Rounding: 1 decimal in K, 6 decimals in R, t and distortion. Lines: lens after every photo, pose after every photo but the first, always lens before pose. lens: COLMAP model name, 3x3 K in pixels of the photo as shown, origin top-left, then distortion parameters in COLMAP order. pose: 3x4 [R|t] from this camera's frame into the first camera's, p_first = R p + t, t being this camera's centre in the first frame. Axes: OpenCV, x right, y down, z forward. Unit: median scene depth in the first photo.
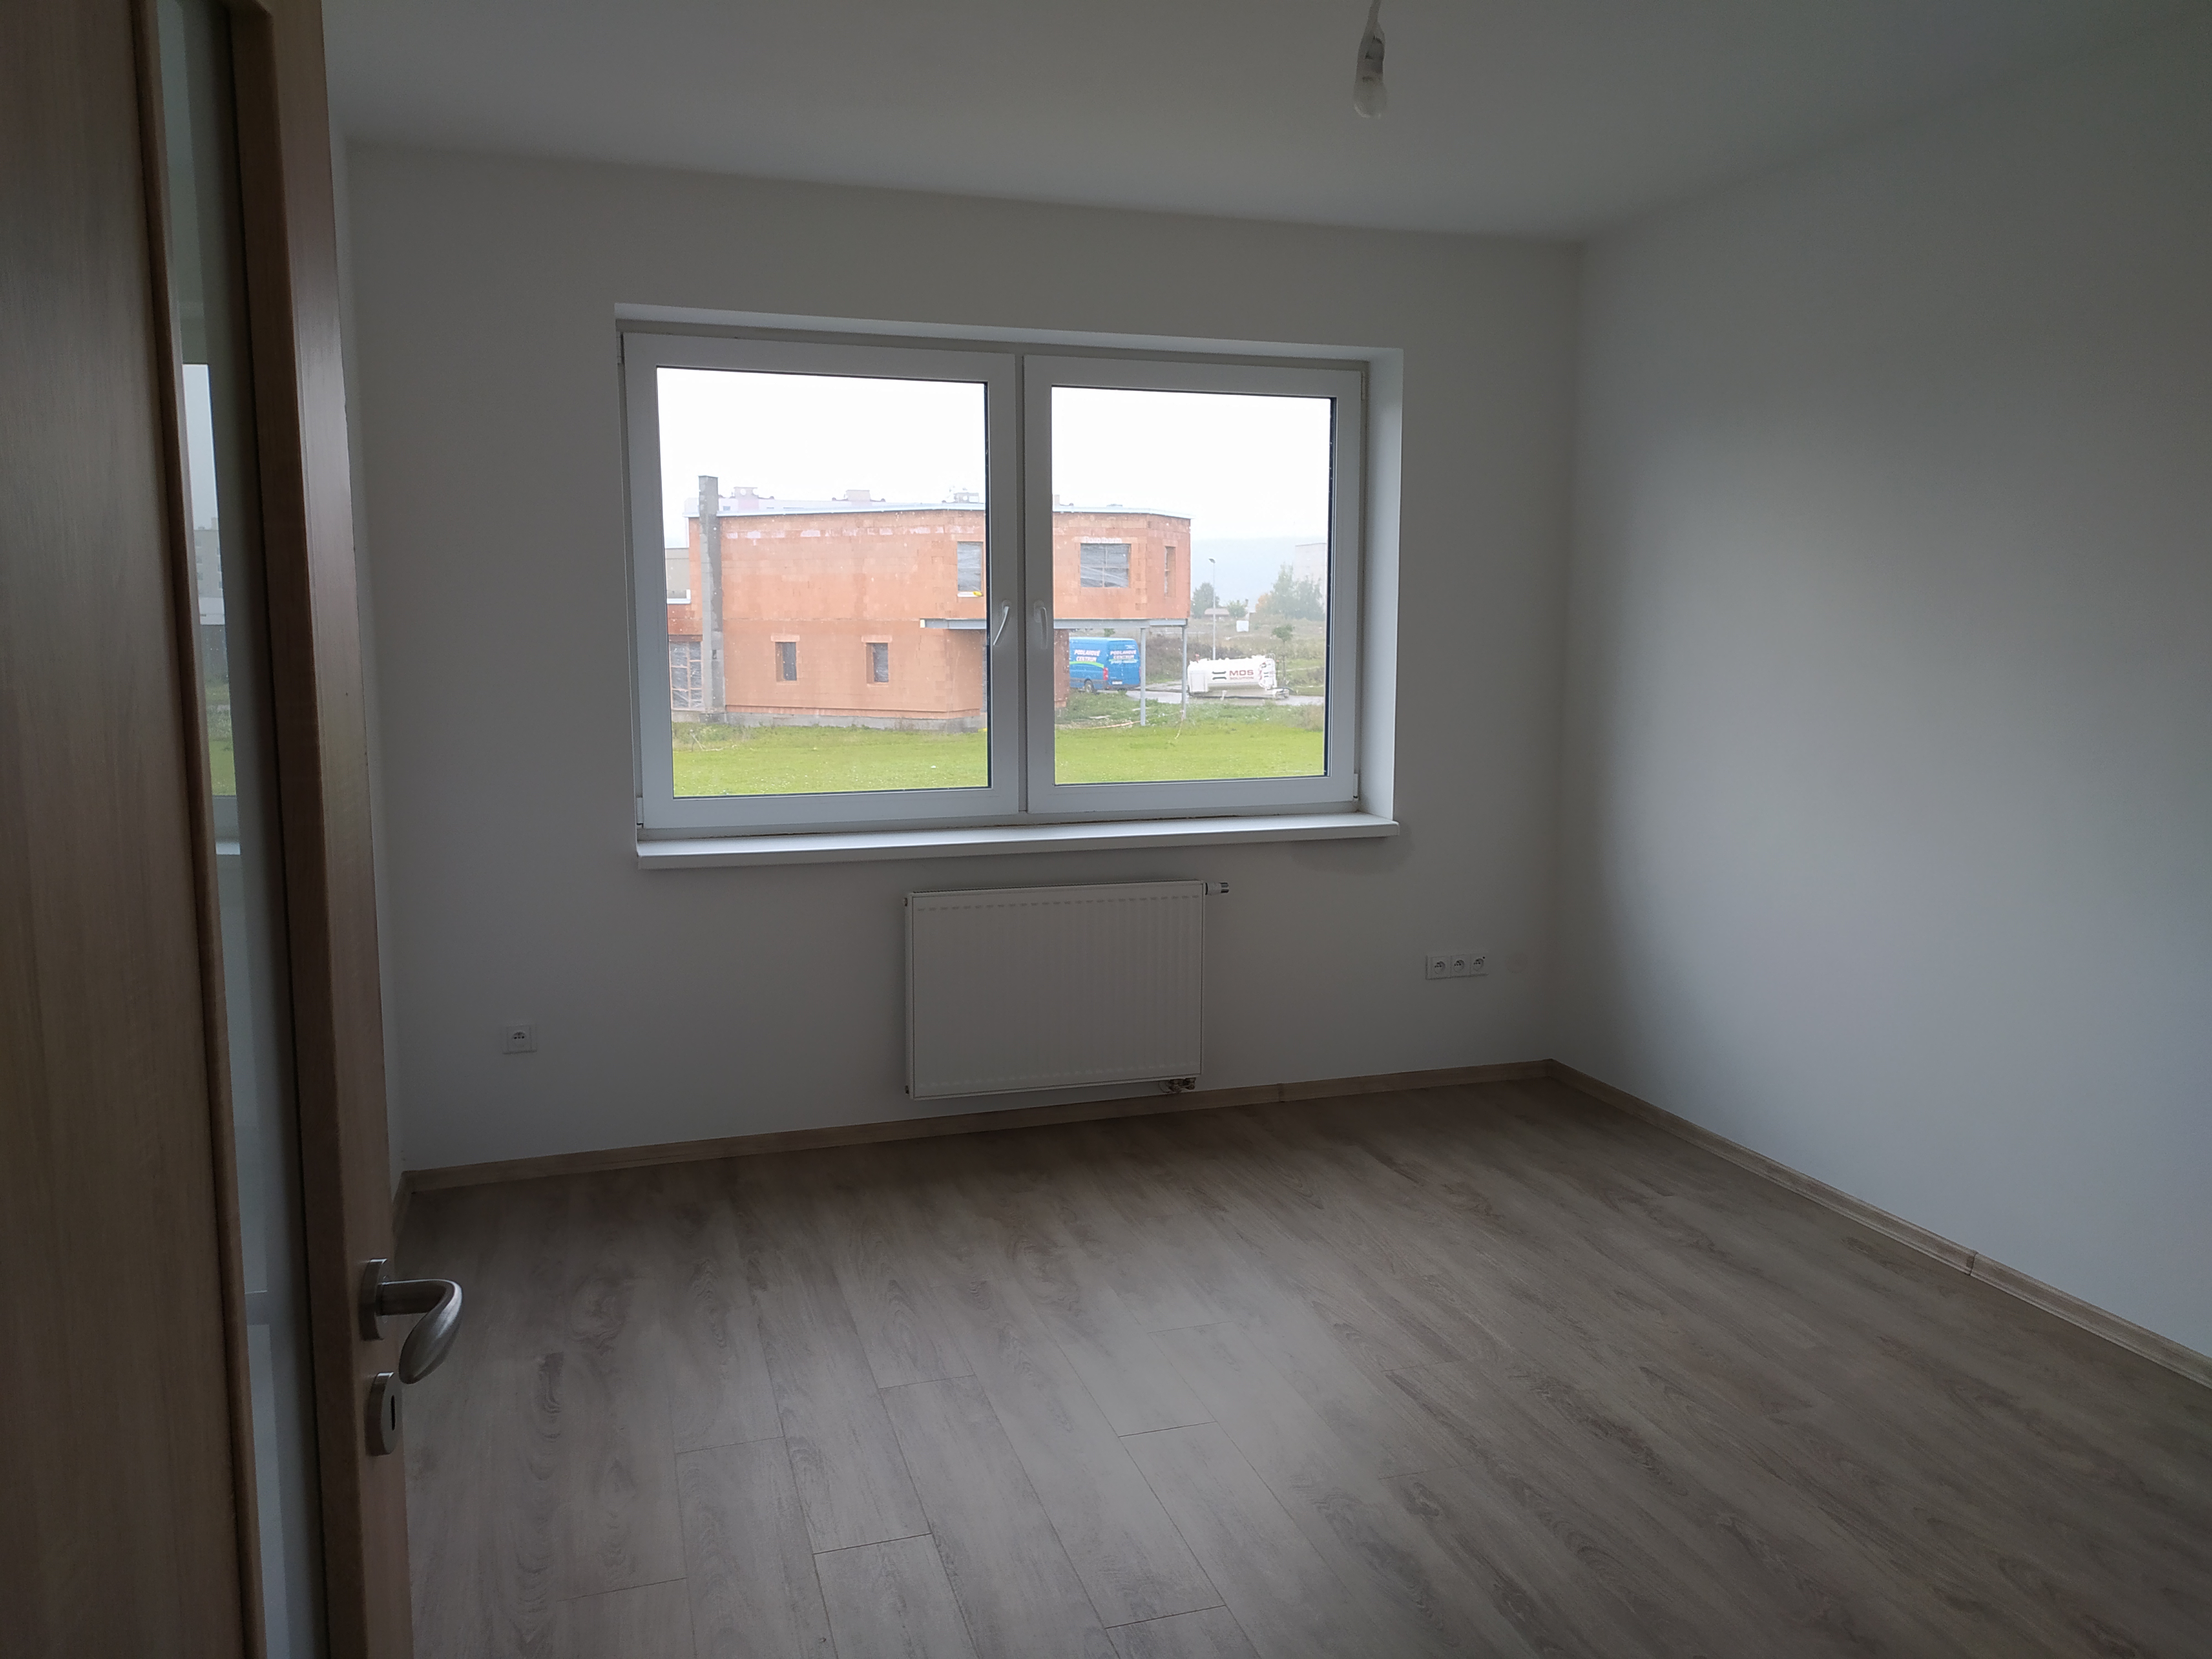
lens RADIAL K [[1657.3, 0, 1105.9], [0, 1657.3, 831.5], [0, 0, 1]] dist [0.281204, -0.158654]
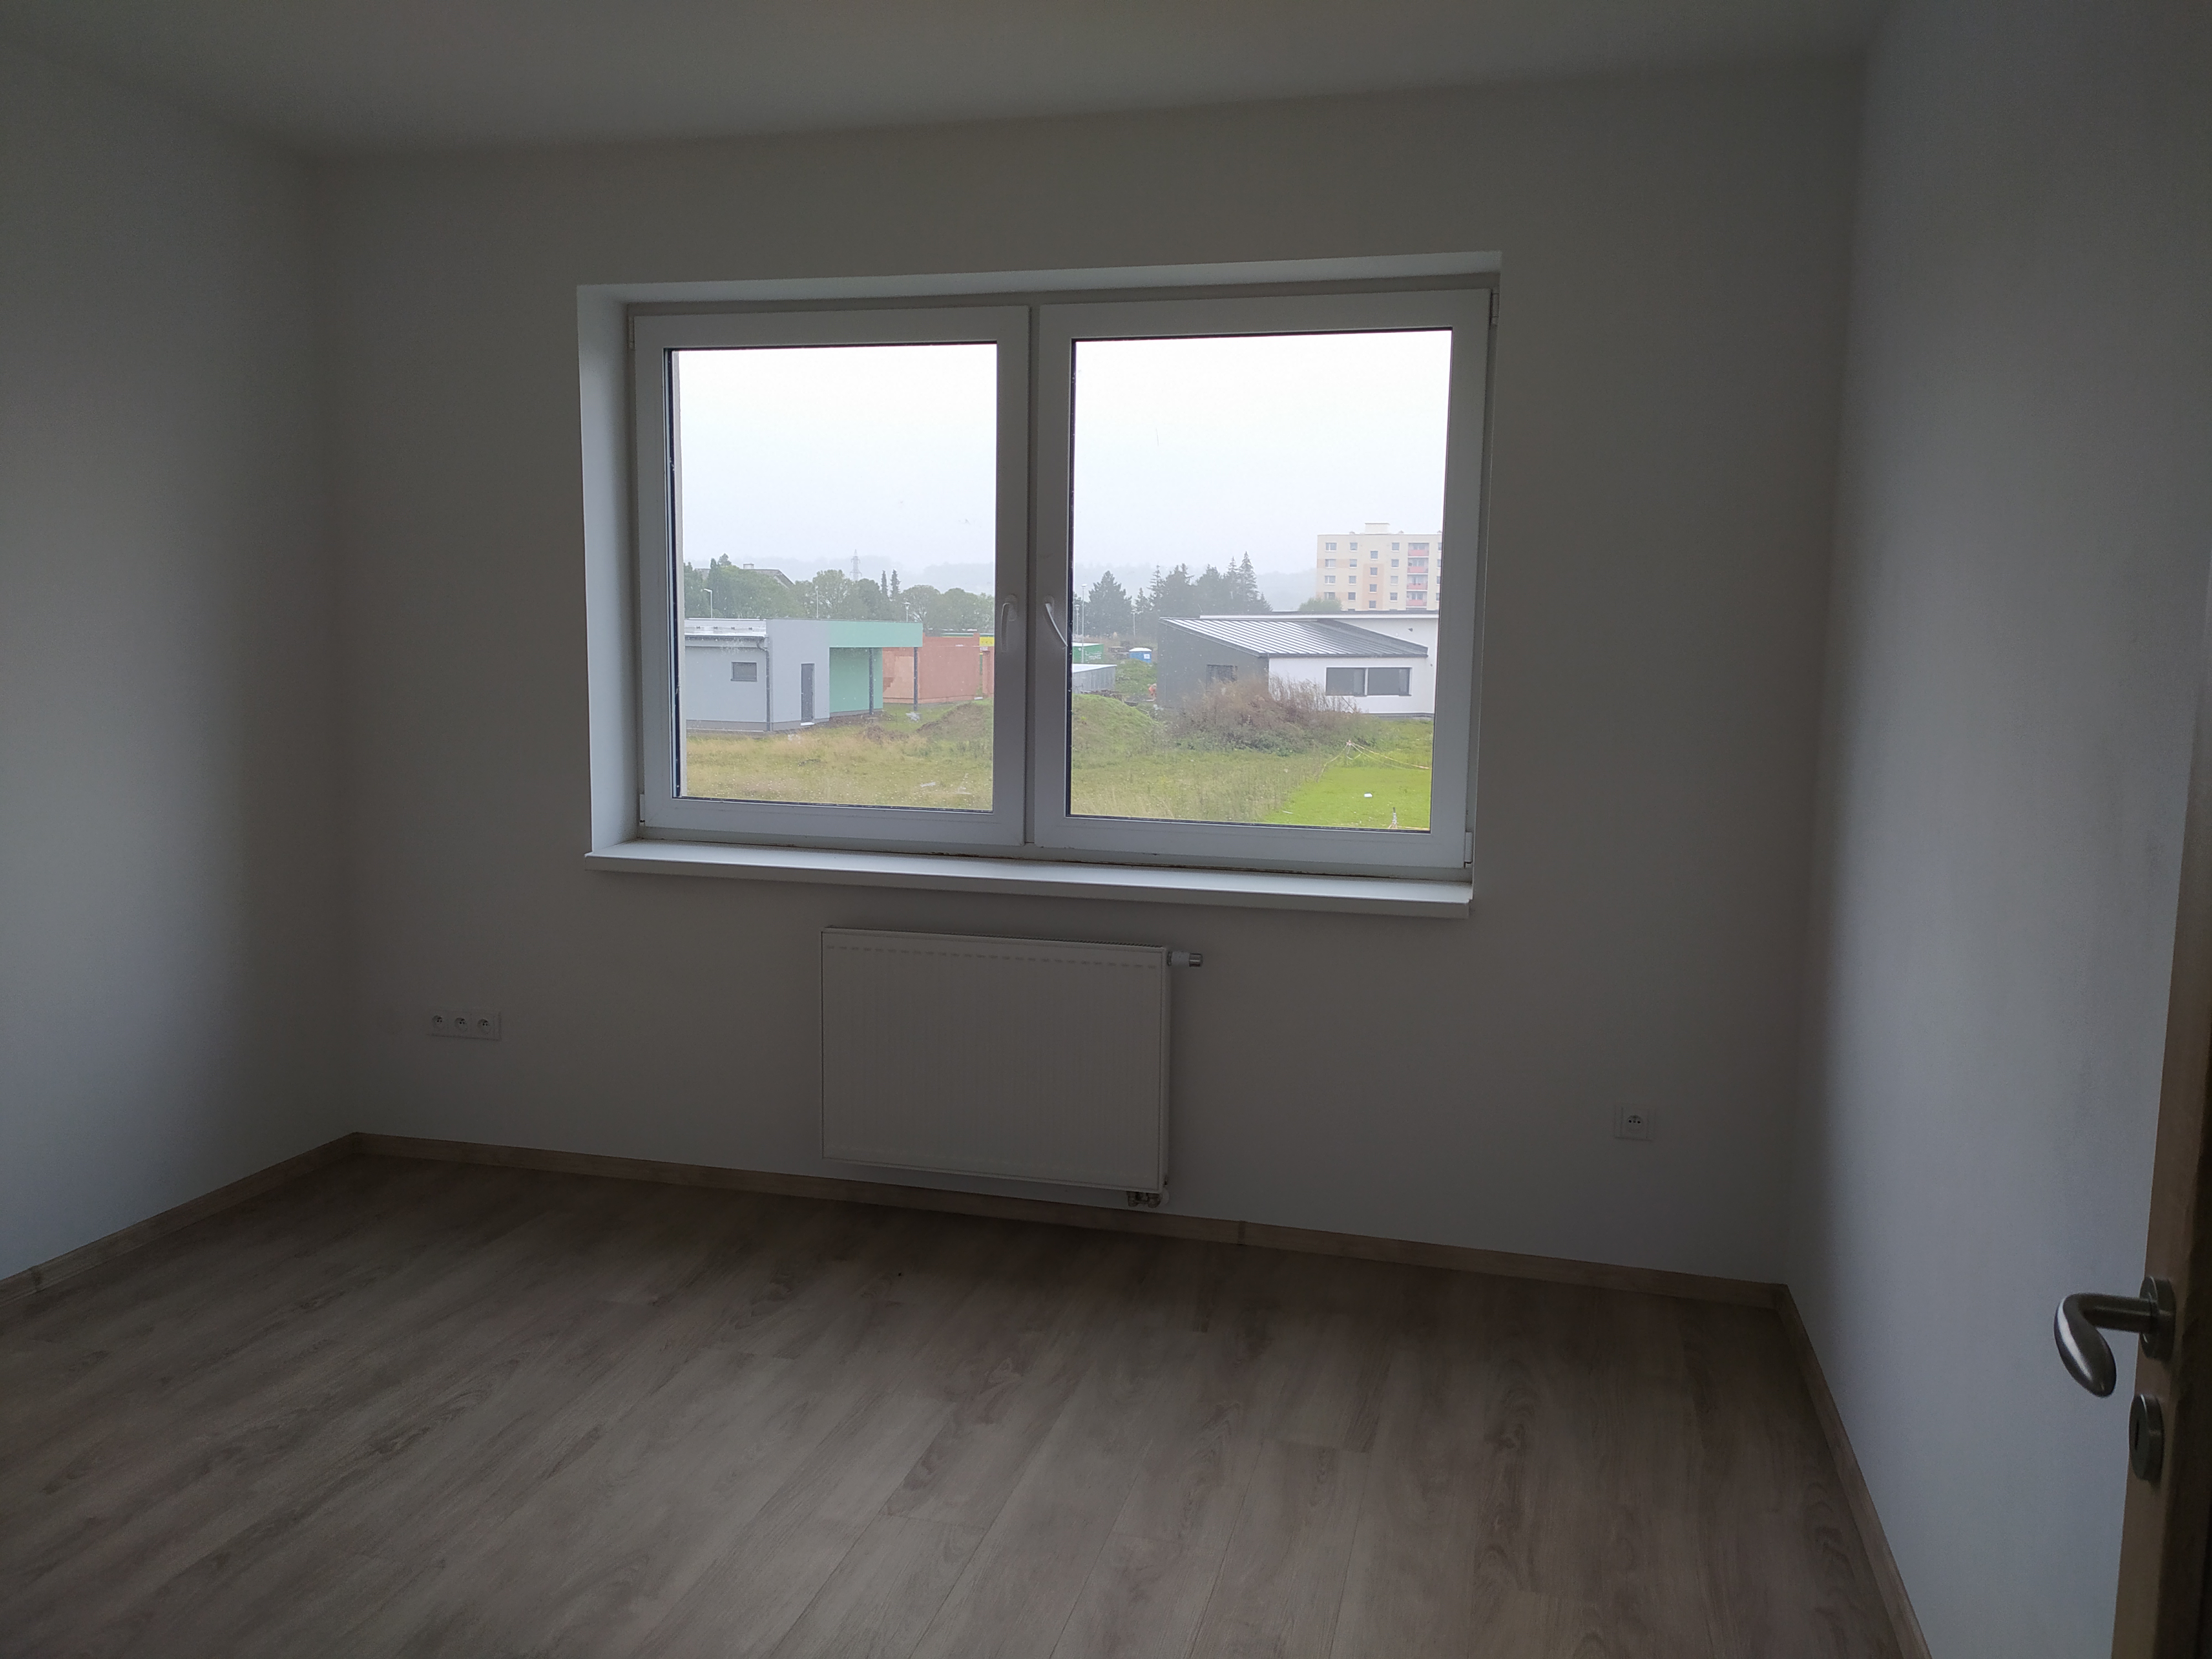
lens RADIAL K [[1657.3, 0, 1105.9], [0, 1657.3, 831.5], [0, 0, 1]] dist [0.281204, -0.158654]
pose [[0.841612, 0.078073, -0.534410, 0.448600], [-0.088065, 0.996091, 0.006832, -0.027881], [0.532854, 0.041313, 0.845198, 0.305793]]
